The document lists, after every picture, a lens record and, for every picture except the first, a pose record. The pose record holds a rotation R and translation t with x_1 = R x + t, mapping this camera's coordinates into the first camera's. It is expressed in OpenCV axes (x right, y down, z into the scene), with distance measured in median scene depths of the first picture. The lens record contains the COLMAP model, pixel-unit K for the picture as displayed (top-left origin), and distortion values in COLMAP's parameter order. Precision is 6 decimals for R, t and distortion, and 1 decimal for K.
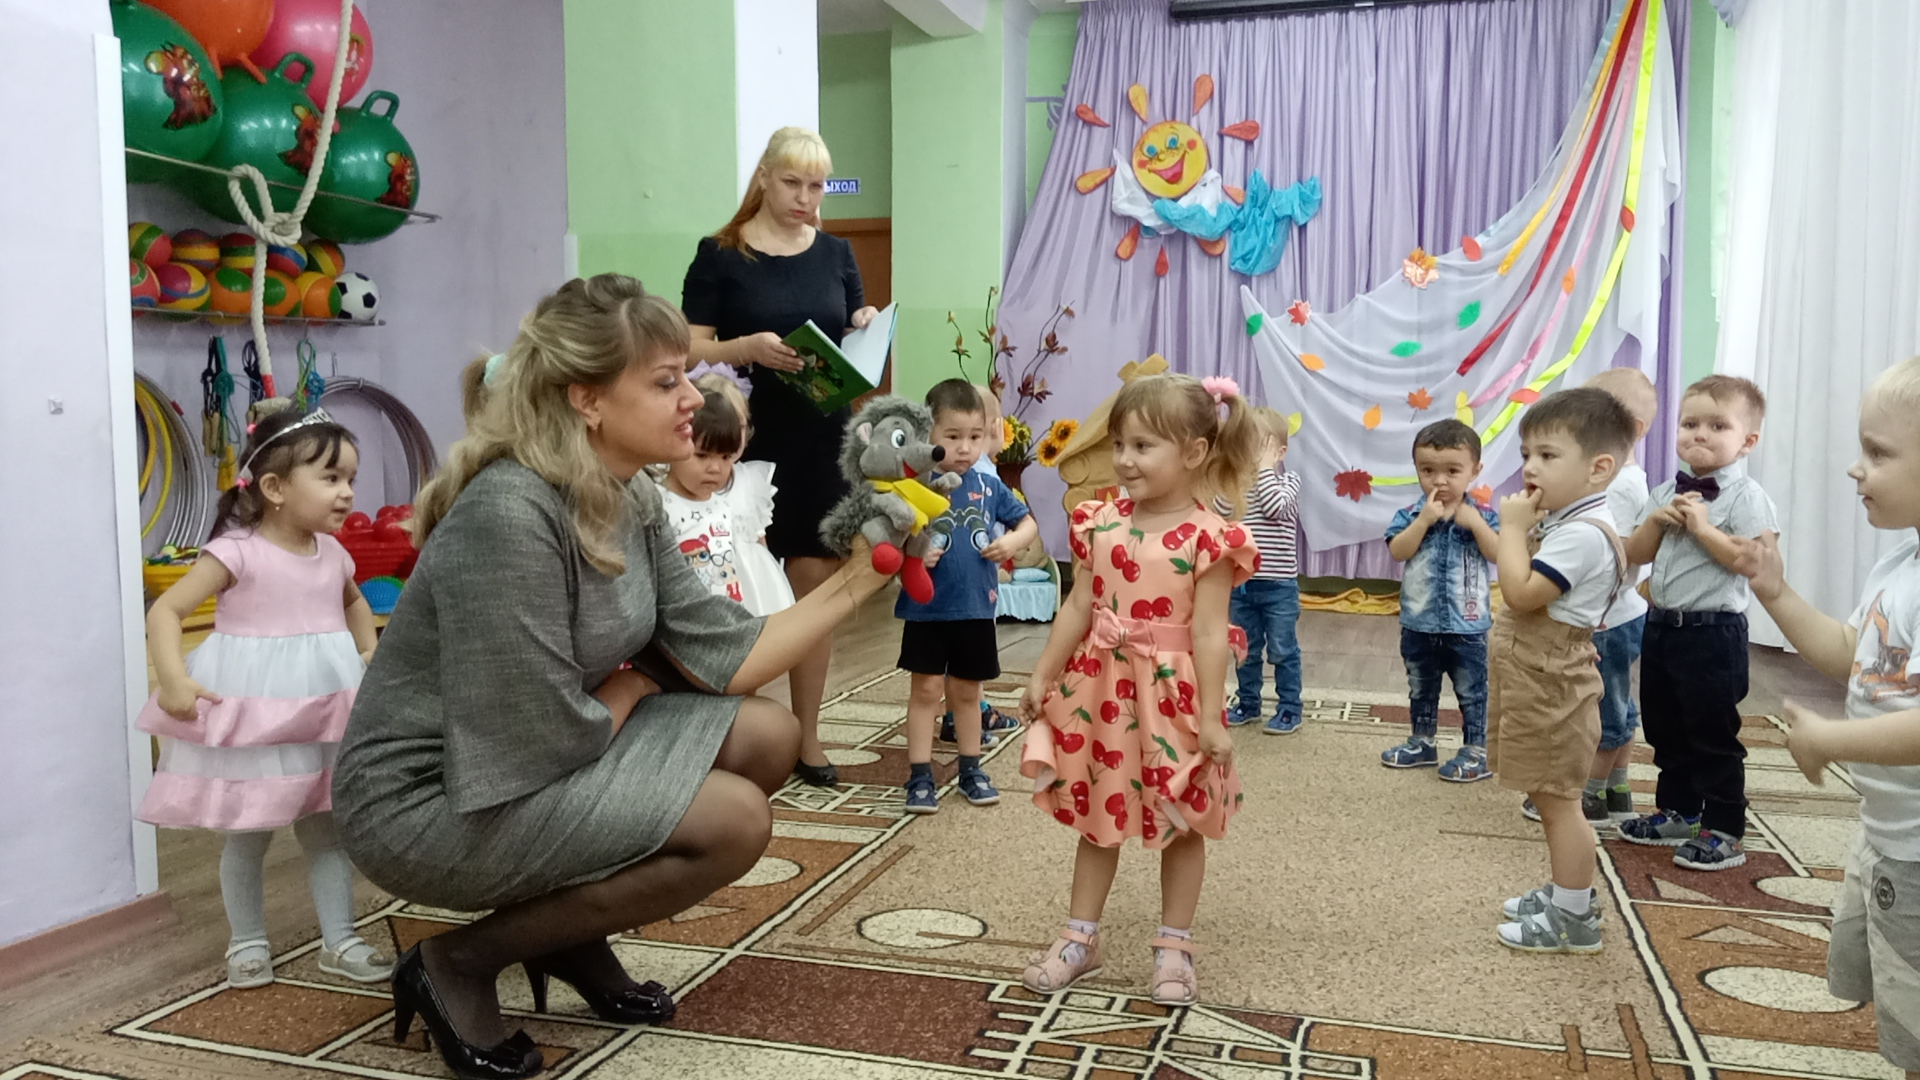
lens RADIAL K [[1378.7, 0, 955.0], [0, 1378.7, 560.6], [0, 0, 1]] dist [0.016457, -0.042406]
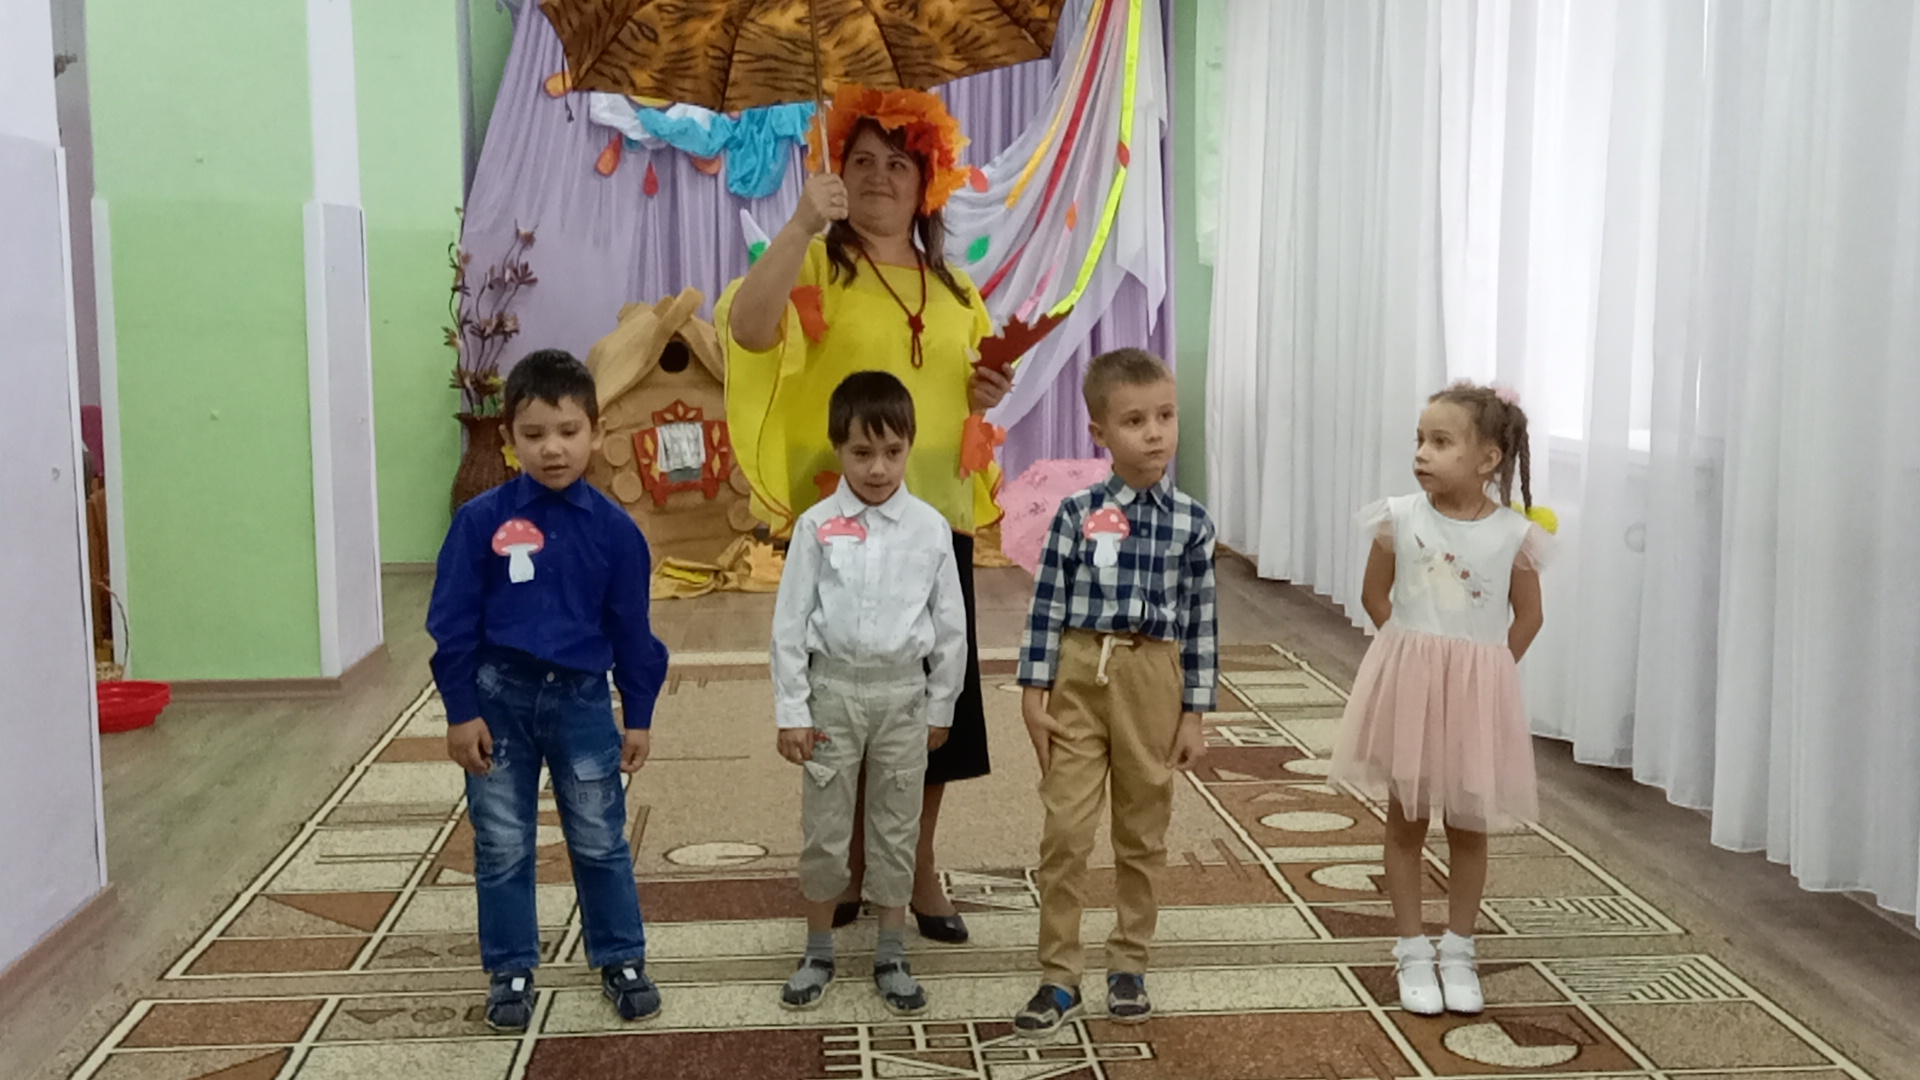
lens RADIAL K [[2143.2, 0, 962.6], [0, 2143.2, 549.5], [0, 0, 1]] dist [-0.006851, 0.000000]
pose [[0.914716, -0.052474, 0.400676, -0.232755], [0.038568, 0.998343, 0.042697, -0.033195], [-0.402253, -0.023602, 0.915224, -0.342717]]
